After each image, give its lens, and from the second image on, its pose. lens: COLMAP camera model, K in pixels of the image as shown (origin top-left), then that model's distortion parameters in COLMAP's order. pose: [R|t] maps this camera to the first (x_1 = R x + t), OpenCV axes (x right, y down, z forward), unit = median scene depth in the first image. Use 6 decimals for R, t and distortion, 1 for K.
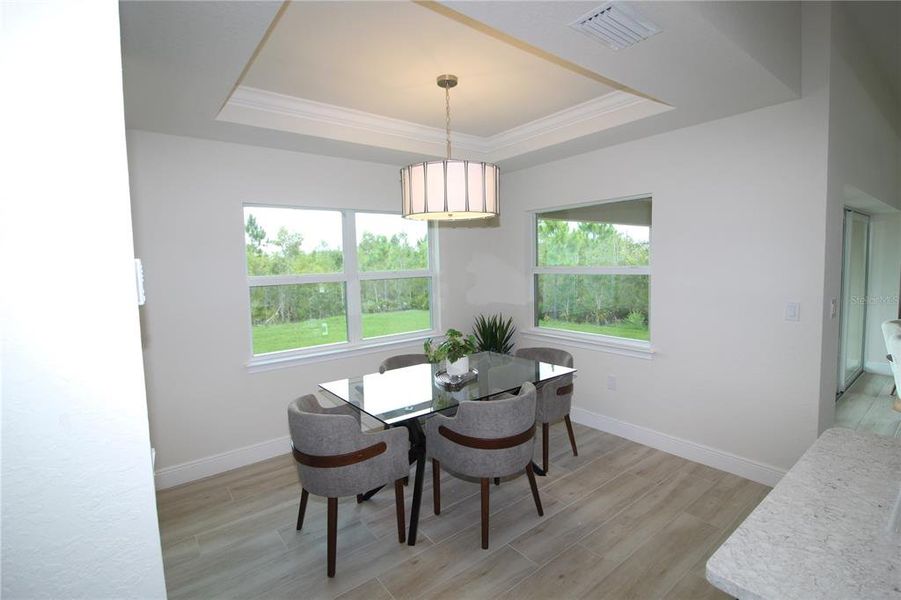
lens RADIAL K [[418.2, 0, 446.5], [0, 418.2, 293.2], [0, 0, 1]] dist [-0.000408, -0.012910]
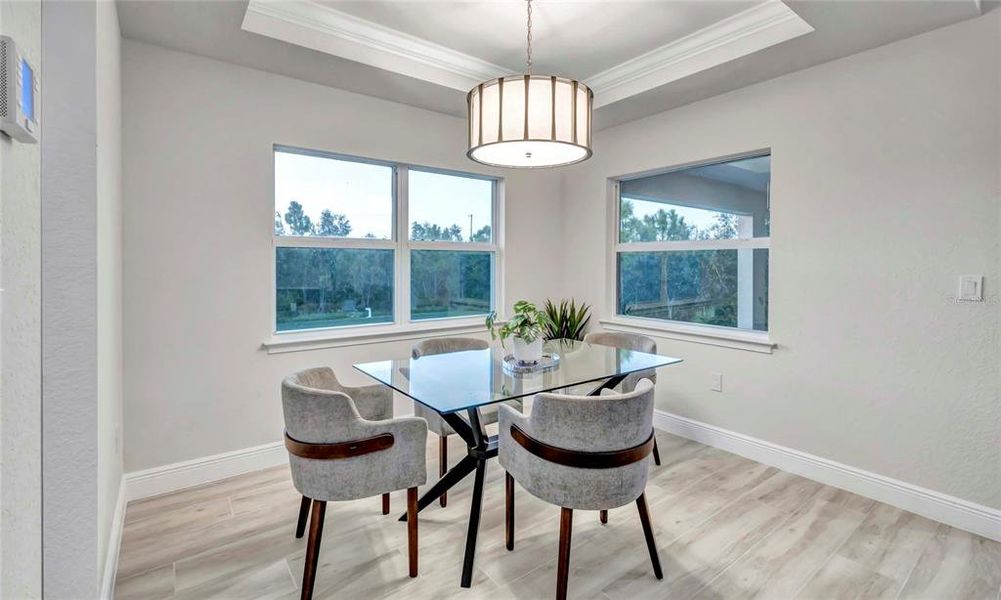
lens RADIAL K [[448.2, 0, 498.9], [0, 448.2, 270.0], [0, 0, 1]] dist [-0.001199, -0.000854]
pose [[0.999439, 0.032141, -0.009415, -0.031853], [-0.032622, 0.997877, -0.056374, 0.080317], [0.007583, 0.056649, 0.998365, 0.161163]]
